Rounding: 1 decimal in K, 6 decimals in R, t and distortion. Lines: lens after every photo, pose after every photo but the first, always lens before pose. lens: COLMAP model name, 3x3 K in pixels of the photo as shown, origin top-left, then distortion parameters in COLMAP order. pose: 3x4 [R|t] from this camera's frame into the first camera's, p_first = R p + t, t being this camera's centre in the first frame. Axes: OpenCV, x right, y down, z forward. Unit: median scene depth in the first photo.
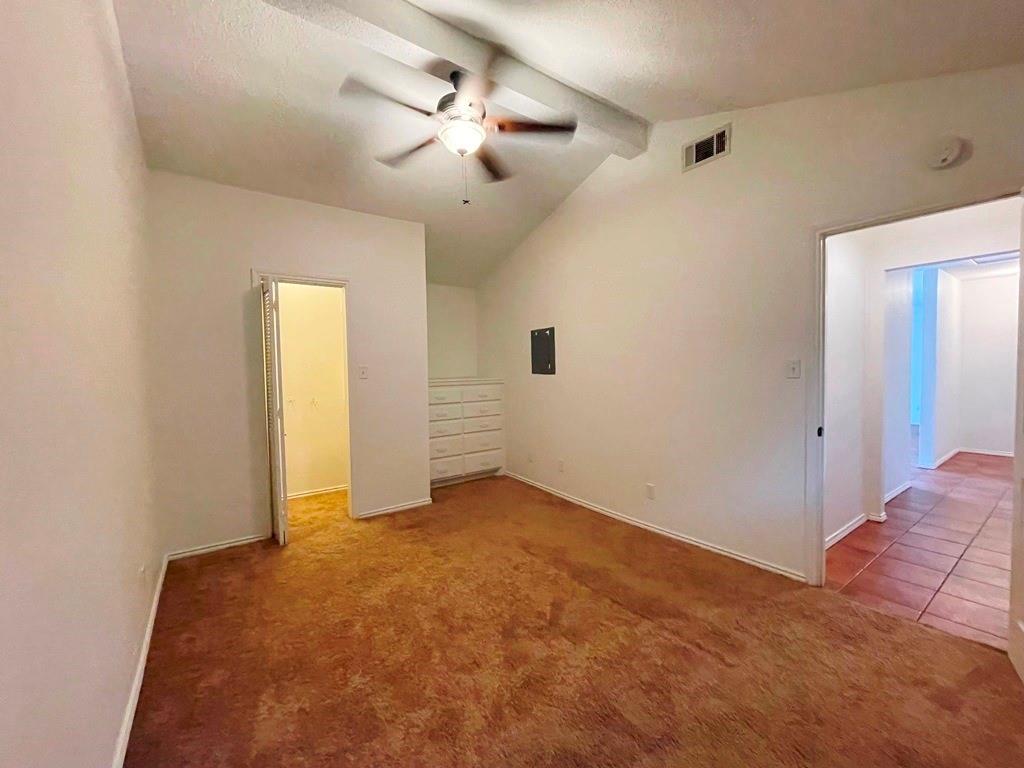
lens RADIAL K [[417.3, 0, 512.0], [0, 417.3, 384.0], [0, 0, 1]] dist [-0.002302, 0.002993]
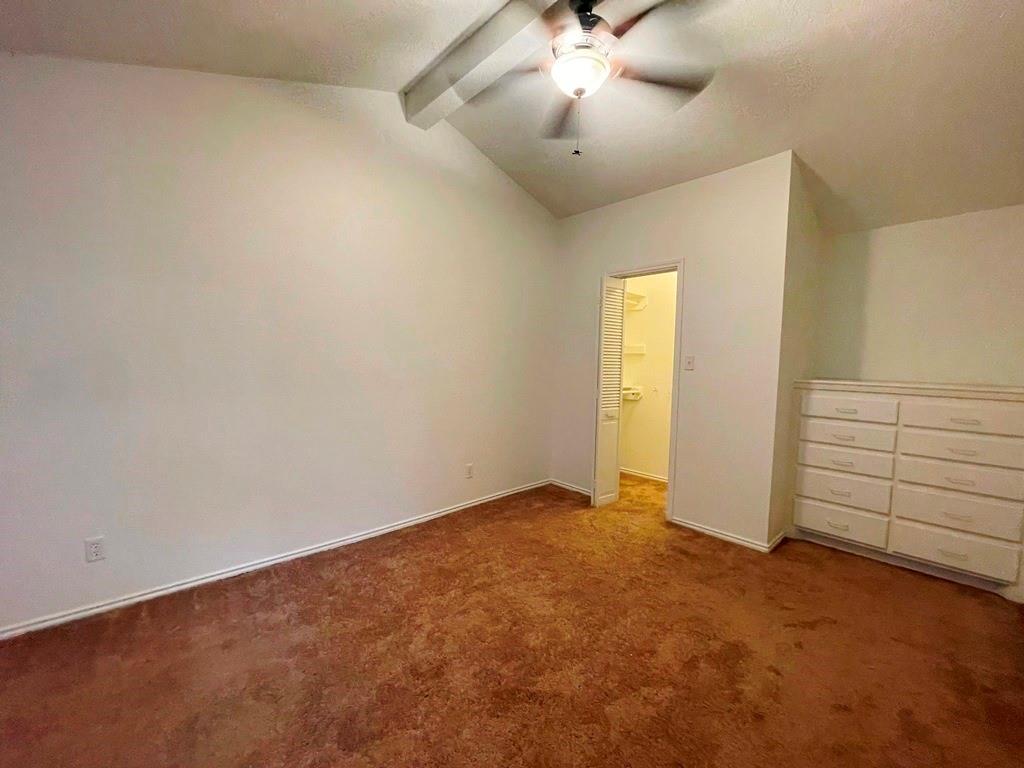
lens RADIAL K [[417.3, 0, 512.0], [0, 417.3, 384.0], [0, 0, 1]] dist [-0.002302, 0.002993]
pose [[0.116371, 0.077603, -0.990169, 0.483474], [-0.066690, 0.995303, 0.070168, -0.020039], [0.990964, 0.057869, 0.121000, 0.531733]]
